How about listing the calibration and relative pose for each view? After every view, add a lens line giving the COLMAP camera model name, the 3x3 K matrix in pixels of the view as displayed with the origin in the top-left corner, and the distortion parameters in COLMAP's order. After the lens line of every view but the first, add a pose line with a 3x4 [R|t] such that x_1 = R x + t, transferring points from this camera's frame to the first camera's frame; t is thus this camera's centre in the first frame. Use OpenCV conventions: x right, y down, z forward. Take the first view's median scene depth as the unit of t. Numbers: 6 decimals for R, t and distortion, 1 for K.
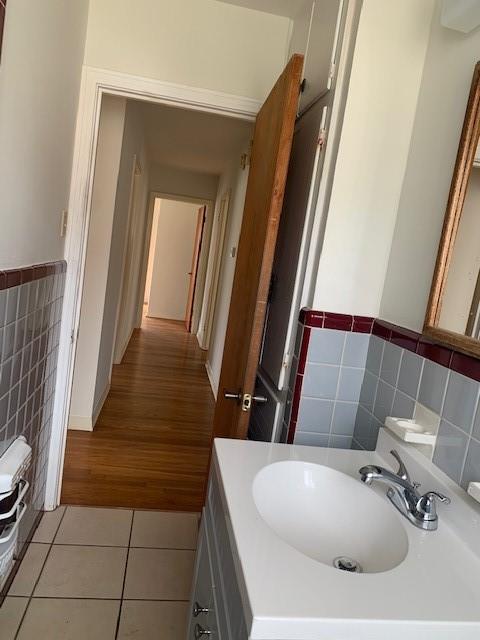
lens RADIAL K [[489.6, 0, 238.8], [0, 489.6, 322.8], [0, 0, 1]] dist [0.020856, -0.026282]
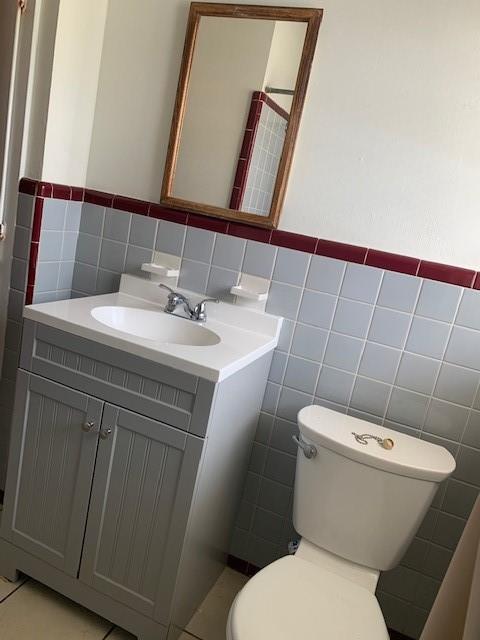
lens RADIAL K [[489.6, 0, 238.7], [0, 489.6, 316.3], [0, 0, 1]] dist [0.020856, -0.026282]
pose [[0.513648, -0.238393, 0.824217, -0.598412], [-0.005241, 0.959736, 0.280856, -0.047659], [-0.857985, -0.148581, 0.491717, 0.043337]]
